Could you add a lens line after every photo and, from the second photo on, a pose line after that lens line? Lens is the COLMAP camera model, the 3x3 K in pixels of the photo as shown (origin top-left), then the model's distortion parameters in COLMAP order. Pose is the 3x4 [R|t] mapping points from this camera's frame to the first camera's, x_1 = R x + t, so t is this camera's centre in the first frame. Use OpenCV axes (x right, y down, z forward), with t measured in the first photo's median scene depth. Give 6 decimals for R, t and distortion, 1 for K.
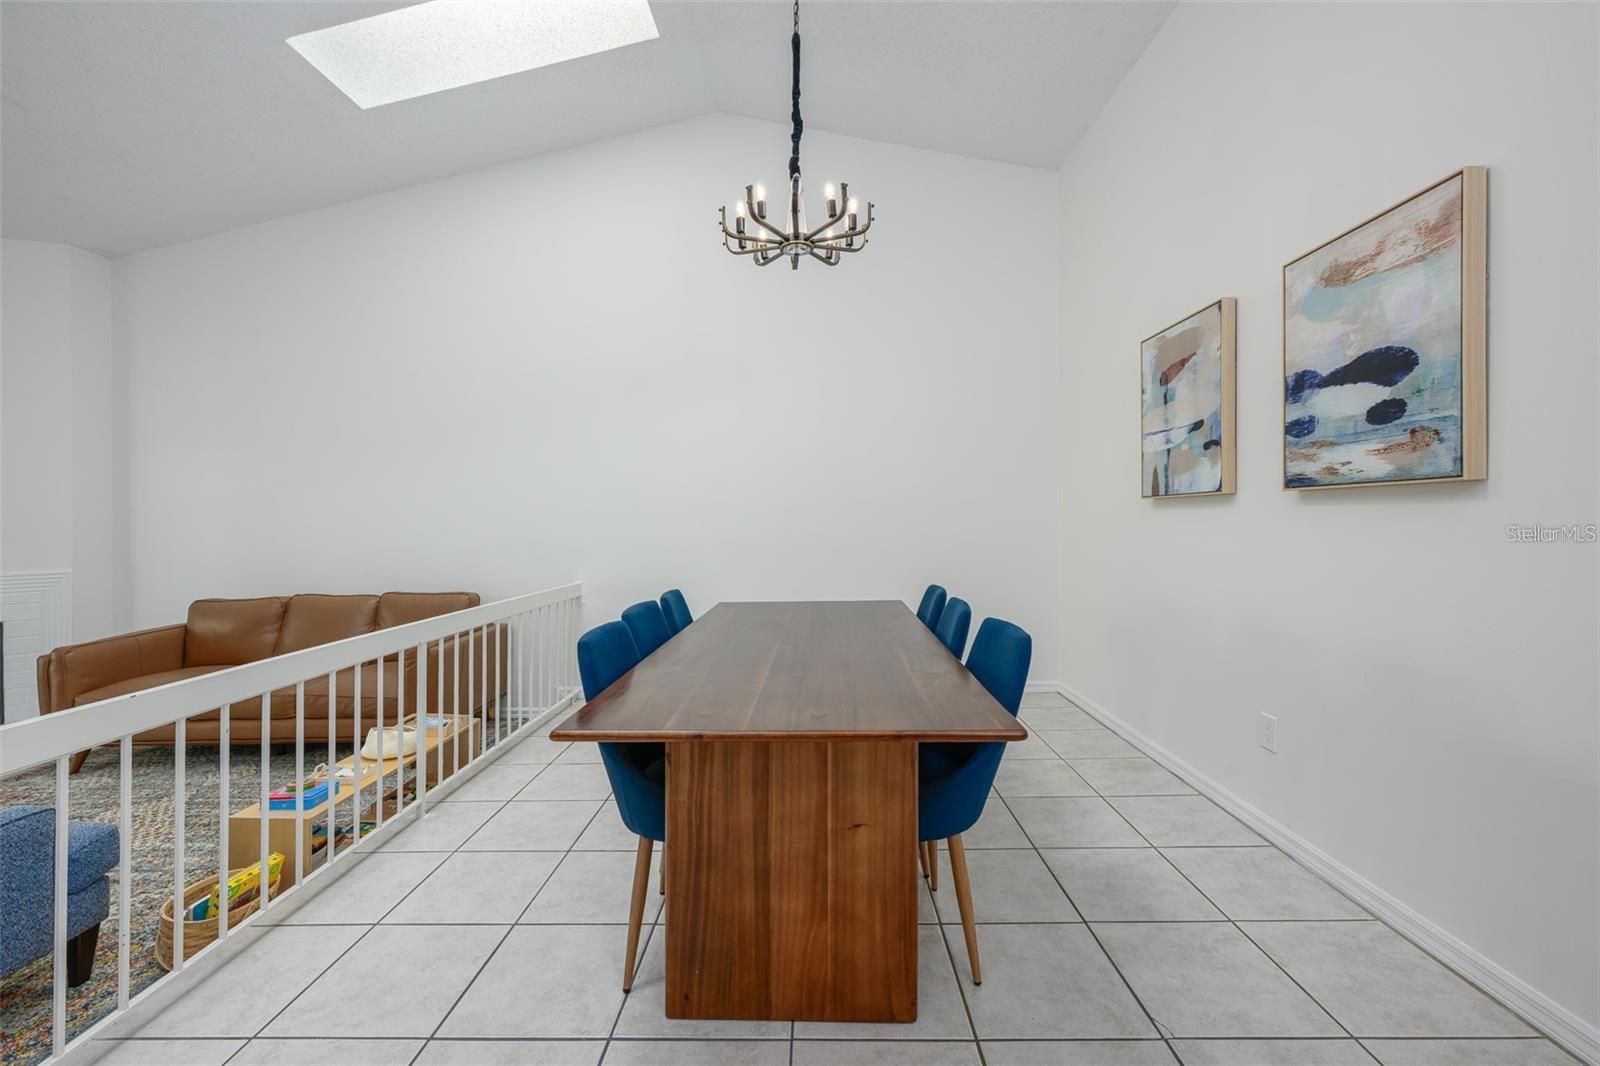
lens RADIAL K [[648.6, 0, 809.0], [0, 648.6, 526.6], [0, 0, 1]] dist [-0.000677, -0.000365]
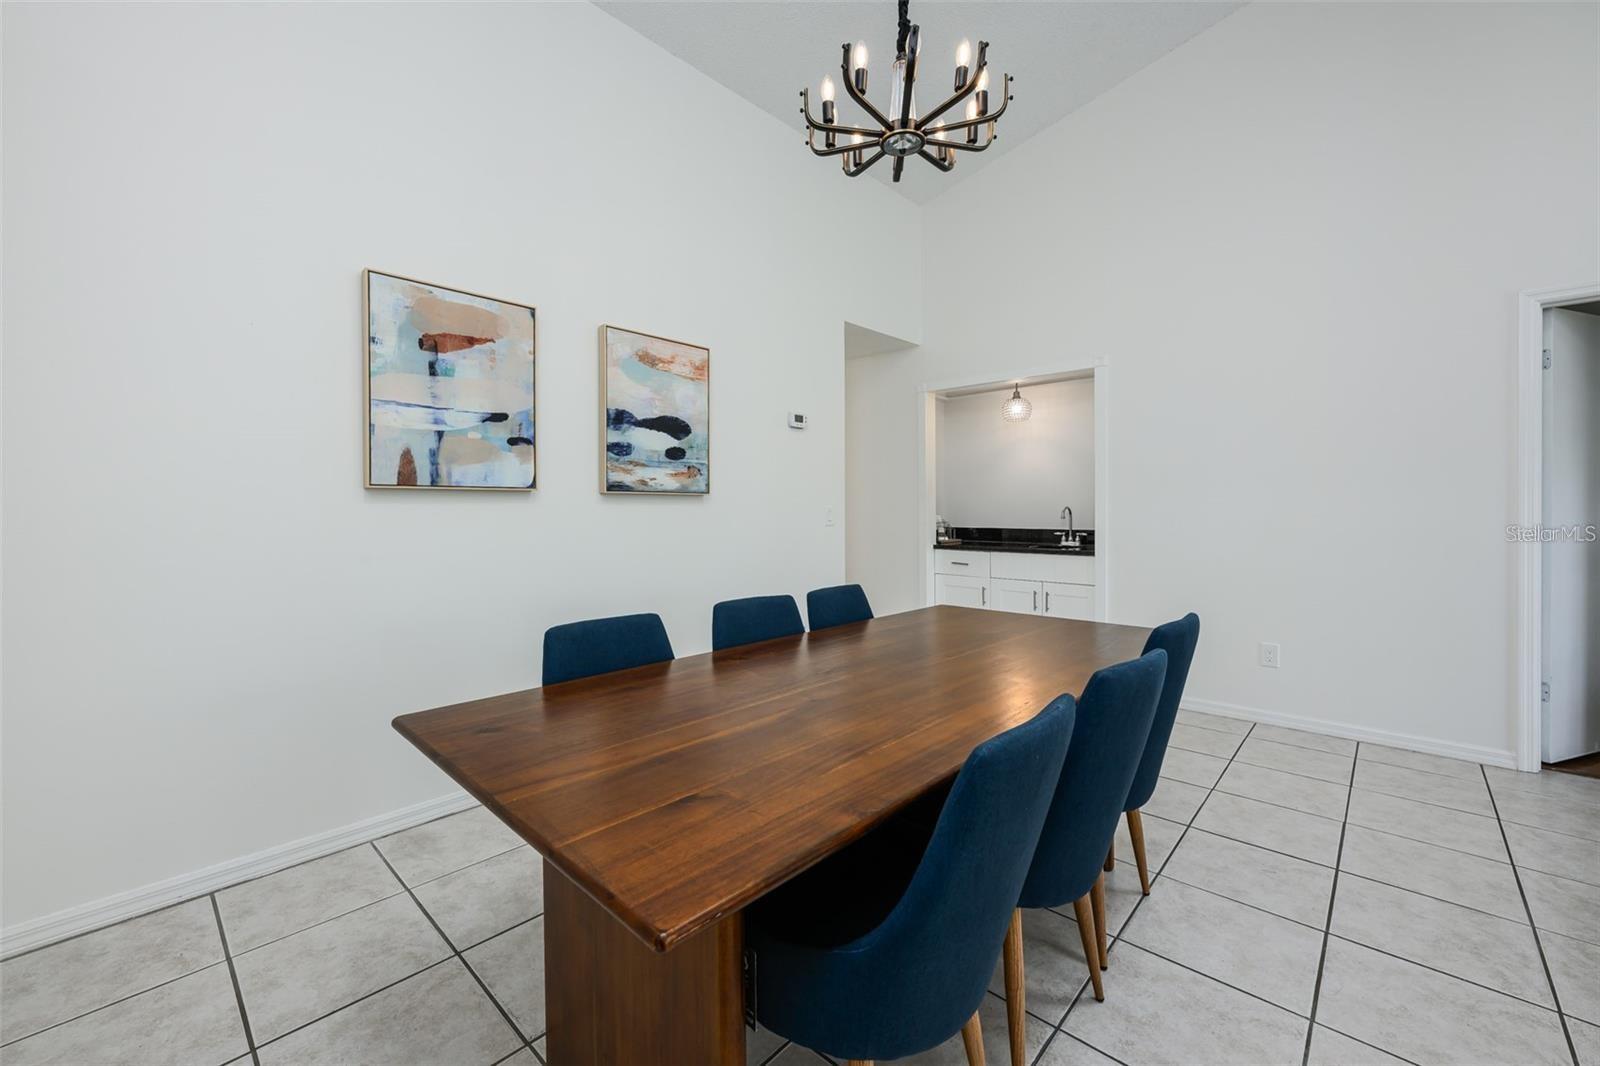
lens RADIAL K [[643.3, 0, 816.6], [0, 643.3, 517.6], [0, 0, 1]] dist [-0.000170, 0.000035]
pose [[-0.751827, 0.006612, 0.659327, -0.480567], [0.019080, 0.999749, 0.011730, -0.011779], [-0.659084, 0.021399, -0.751765, 1.762433]]
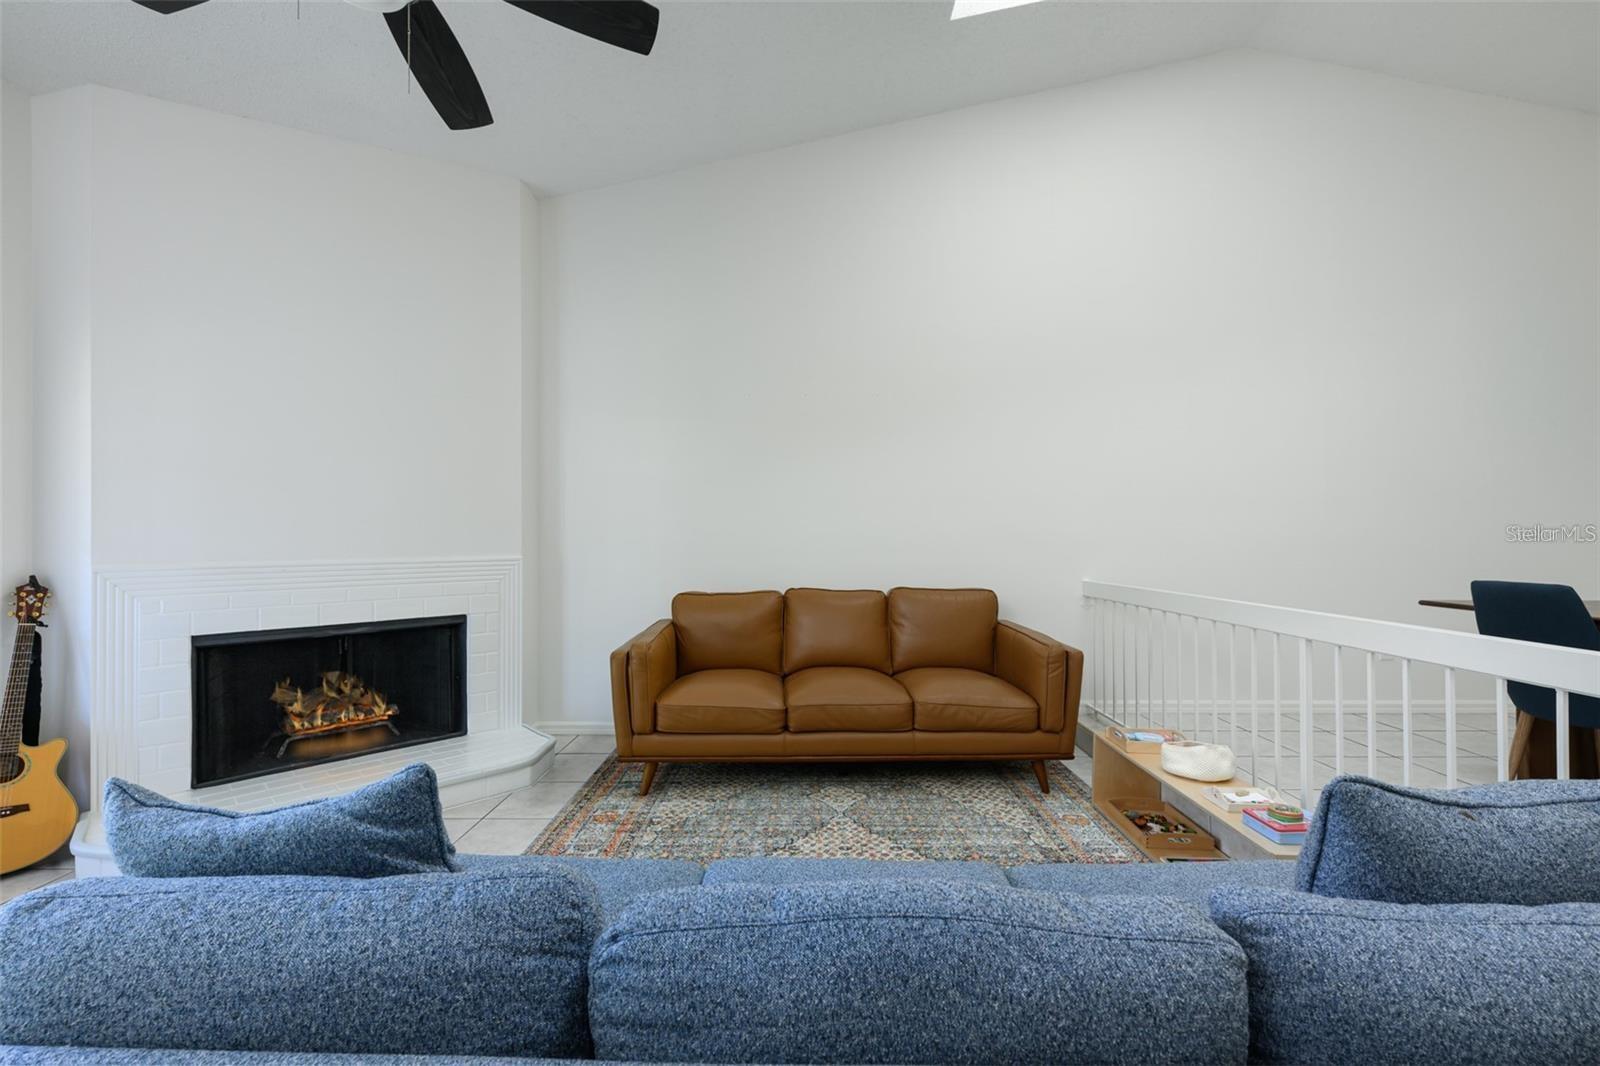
lens RADIAL K [[657.3, 0, 800.0], [0, 657.3, 533.0], [0, 0, 1]] dist [0.009794, 0.000086]
pose [[0.999701, 0.017334, 0.017255, -1.557728], [-0.017233, 0.999834, -0.005959, 0.073464], [-0.017356, 0.005660, 0.999833, 0.259812]]
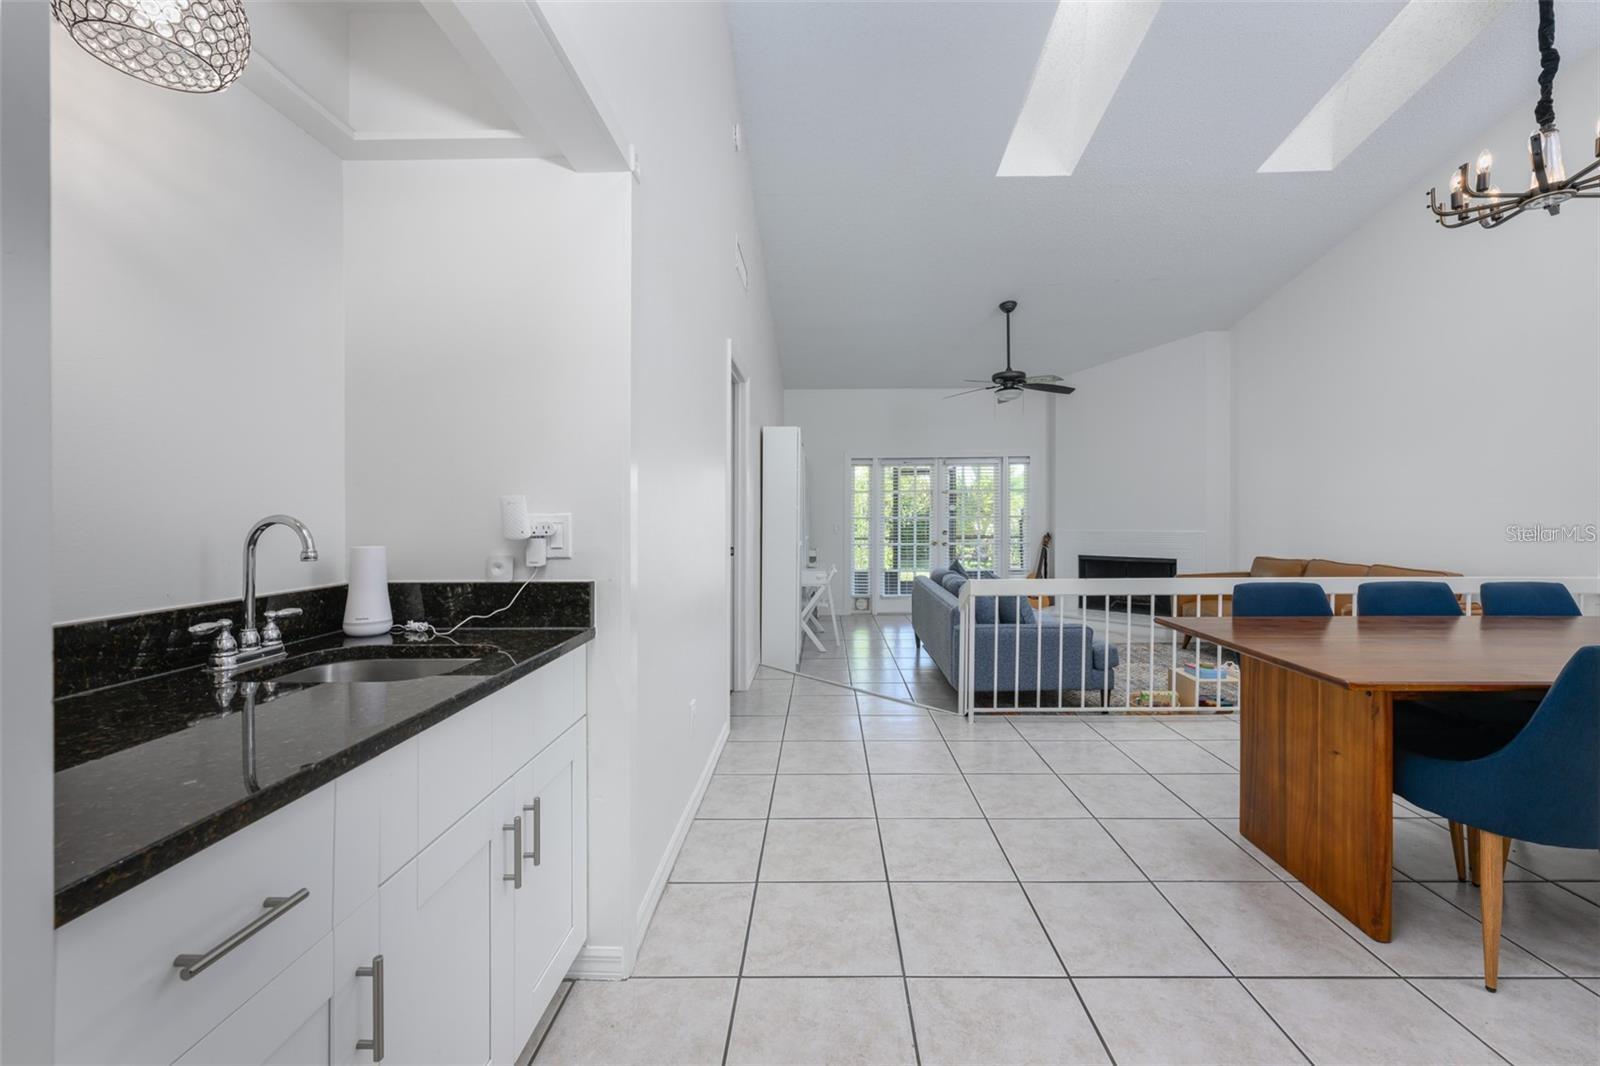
lens RADIAL K [[643.3, 0, 816.6], [0, 643.3, 517.6], [0, 0, 1]] dist [-0.000170, 0.000035]
pose [[0.015510, 0.022912, -0.999617, 0.903386], [0.000600, 0.999737, 0.022924, -0.013448], [0.999880, -0.000955, 0.015493, -0.012237]]
